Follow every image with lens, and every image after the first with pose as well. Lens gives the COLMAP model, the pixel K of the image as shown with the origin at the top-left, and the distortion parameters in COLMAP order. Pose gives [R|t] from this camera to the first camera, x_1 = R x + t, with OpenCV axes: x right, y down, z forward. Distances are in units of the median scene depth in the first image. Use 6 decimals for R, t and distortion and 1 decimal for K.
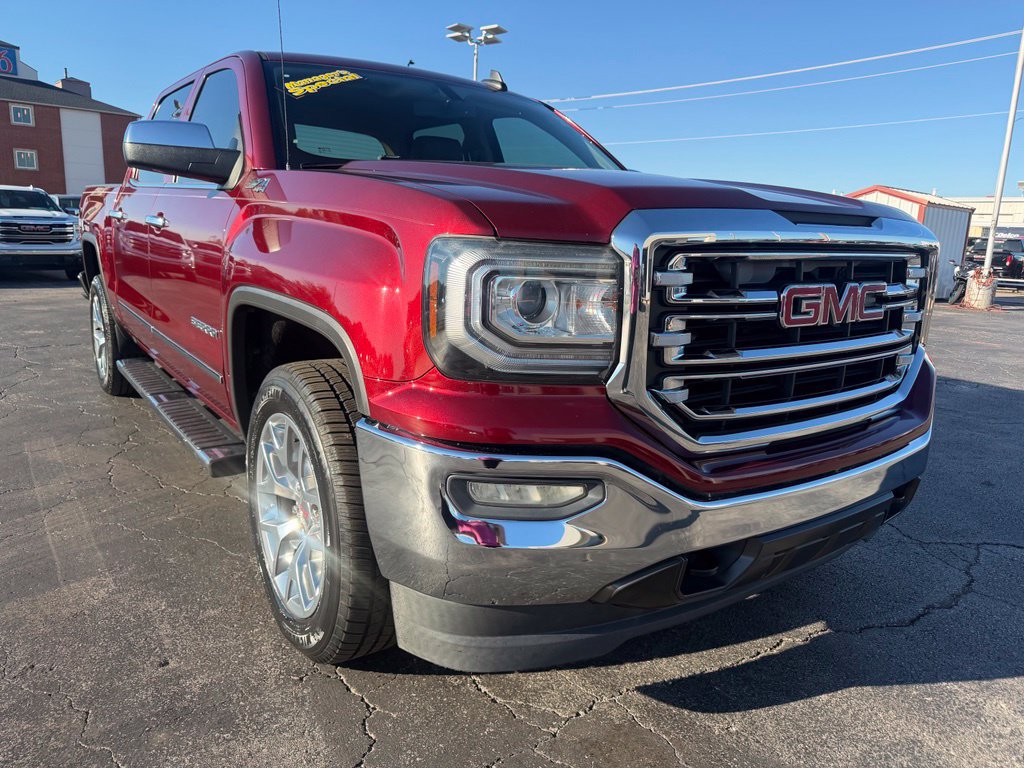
lens RADIAL K [[731.9, 0, 517.3], [0, 731.9, 385.6], [0, 0, 1]] dist [0.035175, -0.029050]
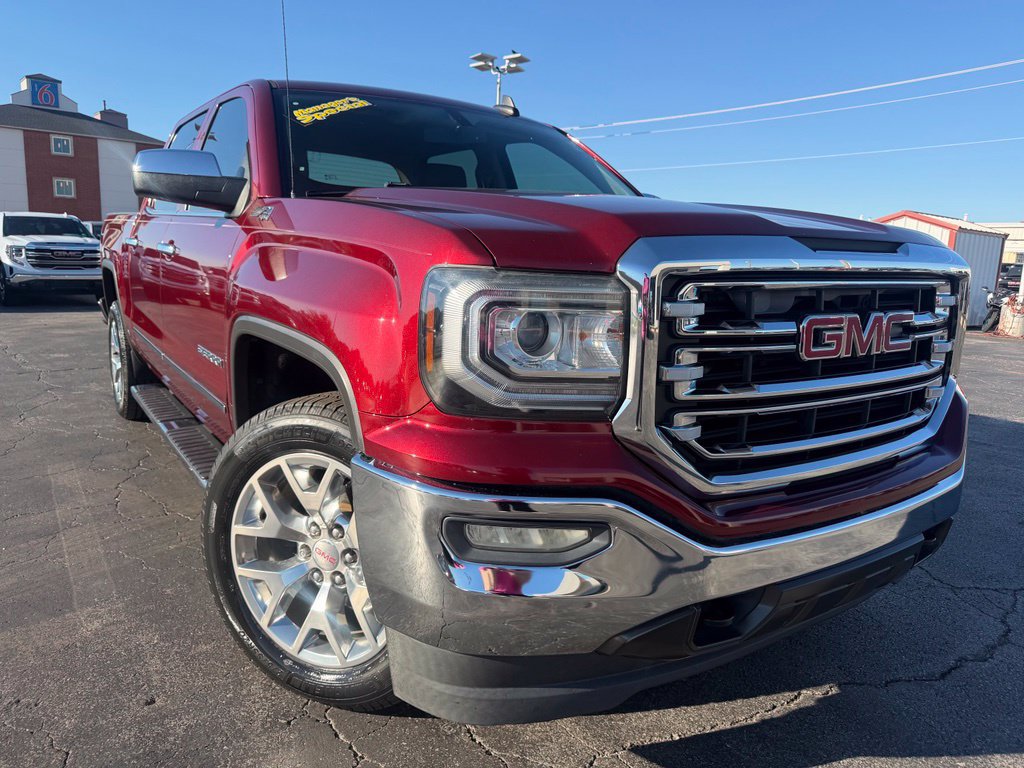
lens RADIAL K [[731.9, 0, 506.6], [0, 731.9, 384.8], [0, 0, 1]] dist [0.035175, -0.029050]
pose [[0.999228, 0.003576, -0.039122, 0.016840], [-0.004825, 0.999480, -0.031880, -0.013554], [0.038988, 0.032044, 0.998726, 0.038792]]
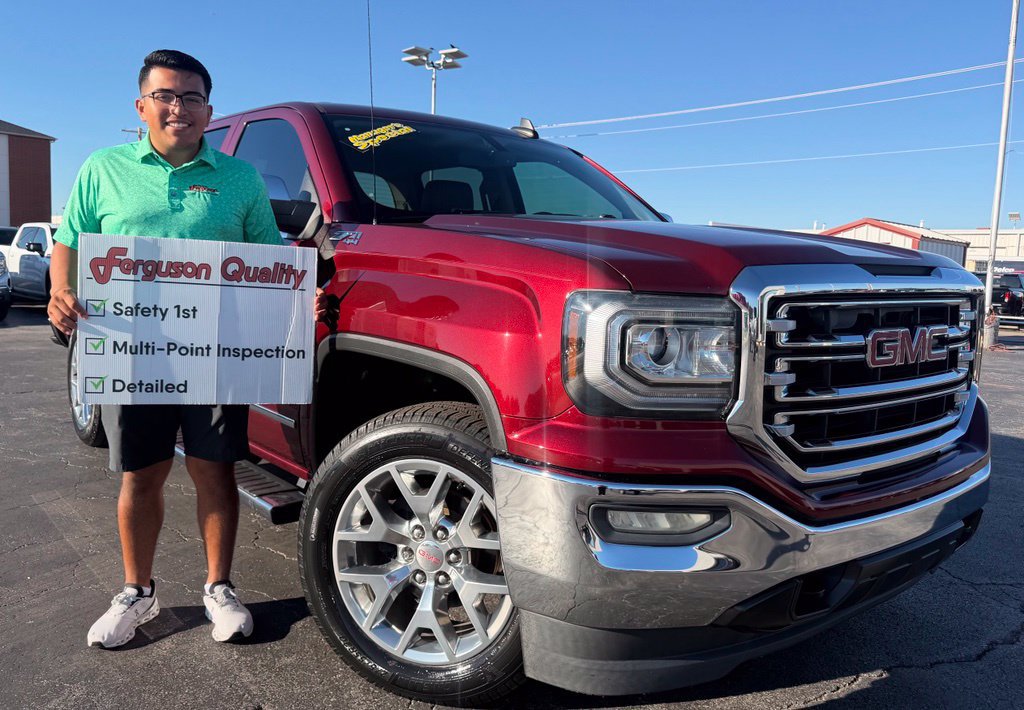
lens RADIAL K [[832.1, 0, 502.5], [0, 832.1, 344.4], [0, 0, 1]] dist [0.054261, -0.051487]
pose [[0.998510, -0.007658, 0.054034, -0.220562], [0.013431, 0.994136, -0.107297, 0.012525], [-0.052895, 0.107863, 0.992758, -0.199445]]
